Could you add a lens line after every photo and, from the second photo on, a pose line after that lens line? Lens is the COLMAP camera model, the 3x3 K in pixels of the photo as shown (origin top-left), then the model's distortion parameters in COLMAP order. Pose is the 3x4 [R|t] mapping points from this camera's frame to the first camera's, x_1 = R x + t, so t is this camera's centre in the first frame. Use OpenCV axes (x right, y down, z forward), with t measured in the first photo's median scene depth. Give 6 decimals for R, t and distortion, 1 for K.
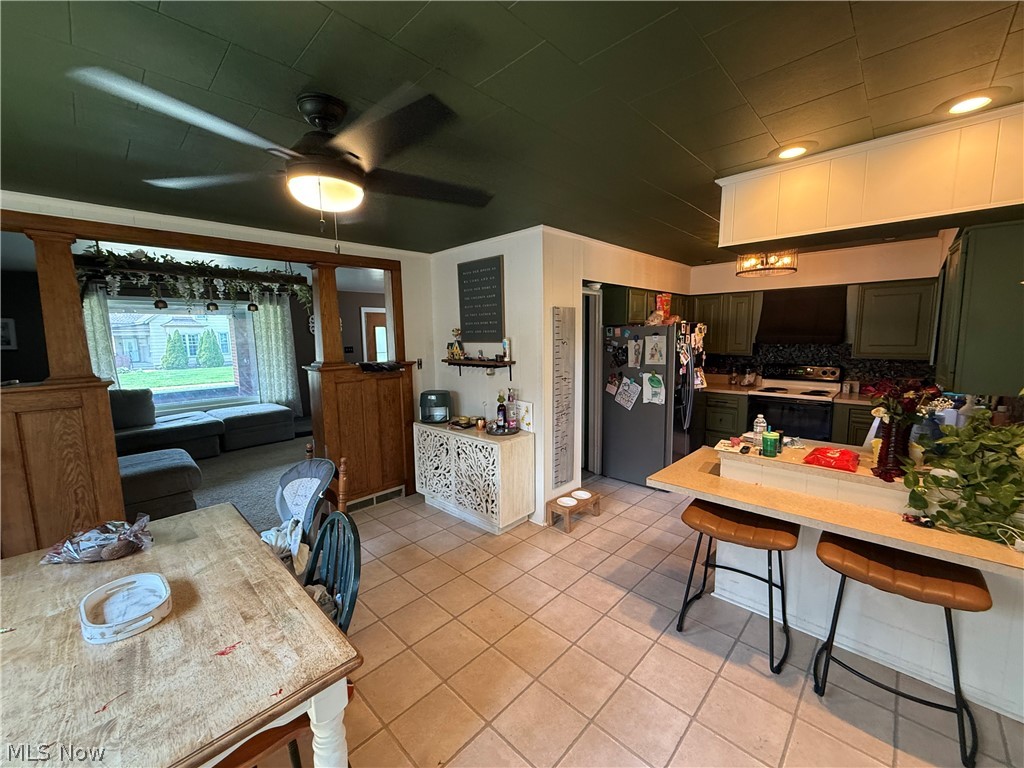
lens RADIAL K [[409.2, 0, 509.8], [0, 409.2, 381.9], [0, 0, 1]] dist [0.001070, -0.000102]
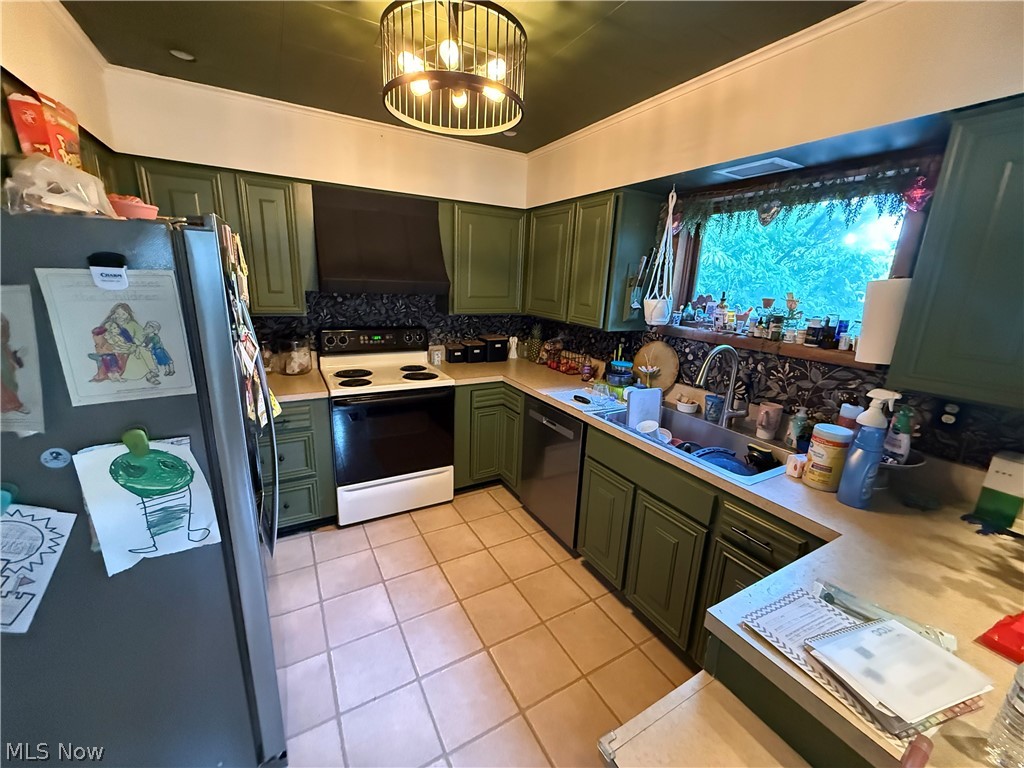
lens RADIAL K [[409.2, 0, 510.5], [0, 409.2, 383.7], [0, 0, 1]] dist [0.001070, -0.000102]
pose [[0.278783, -0.214624, 0.936064, 0.189237], [0.063255, 0.976695, 0.205101, -0.078183], [-0.958269, 0.002032, 0.285862, 0.684805]]
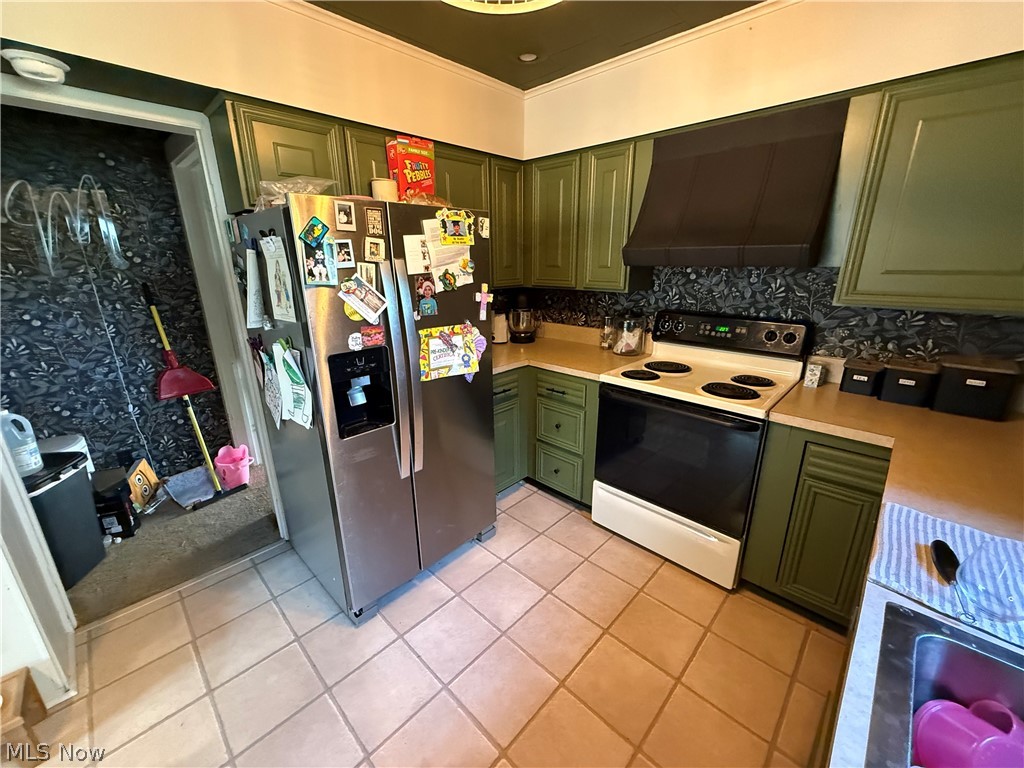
lens RADIAL K [[409.2, 0, 510.8], [0, 409.2, 383.7], [0, 0, 1]] dist [0.001070, -0.000102]
pose [[0.999965, 0.008309, 0.001015, 0.512351], [-0.008354, 0.982825, 0.184349, -0.052612], [0.000534, -0.184351, 0.982860, 0.584899]]
